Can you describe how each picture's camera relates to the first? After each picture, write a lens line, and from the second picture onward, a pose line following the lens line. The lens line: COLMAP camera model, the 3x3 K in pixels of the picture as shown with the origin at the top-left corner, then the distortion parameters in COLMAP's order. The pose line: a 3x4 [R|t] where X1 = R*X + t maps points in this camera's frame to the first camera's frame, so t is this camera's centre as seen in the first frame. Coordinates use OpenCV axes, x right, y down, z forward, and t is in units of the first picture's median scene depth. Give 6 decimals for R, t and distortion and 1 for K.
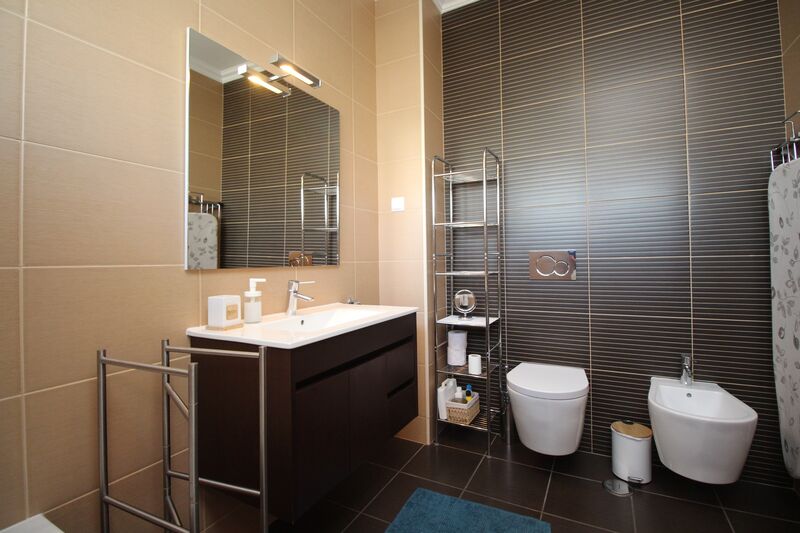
lens RADIAL K [[371.7, 0, 400.9], [0, 371.7, 259.1], [0, 0, 1]] dist [-0.005884, -0.009540]
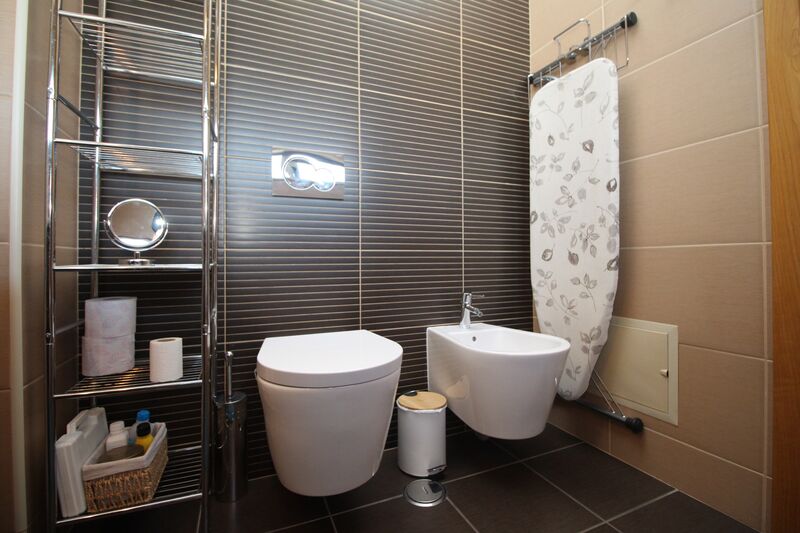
lens RADIAL K [[371.7, 0, 407.0], [0, 371.7, 257.2], [0, 0, 1]] dist [-0.005884, -0.009540]
pose [[0.612141, 0.021685, 0.790451, 0.021062], [-0.008542, 0.999747, -0.020812, 0.169245], [-0.790702, 0.005988, 0.612171, 0.501756]]
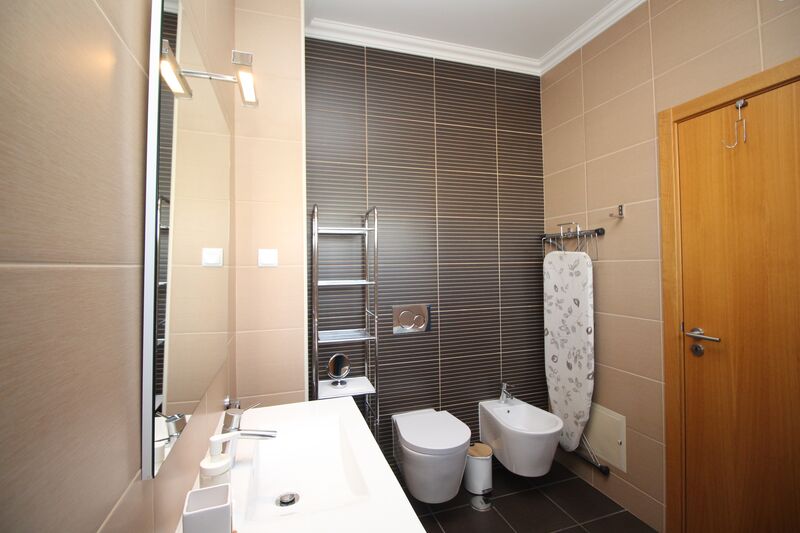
lens RADIAL K [[371.7, 0, 406.3], [0, 371.7, 261.8], [0, 0, 1]] dist [-0.005884, -0.009540]
pose [[0.687269, 0.014819, 0.726252, -0.402935], [0.000393, 0.999784, -0.020772, -0.130960], [-0.726403, 0.014561, 0.687115, 0.265195]]
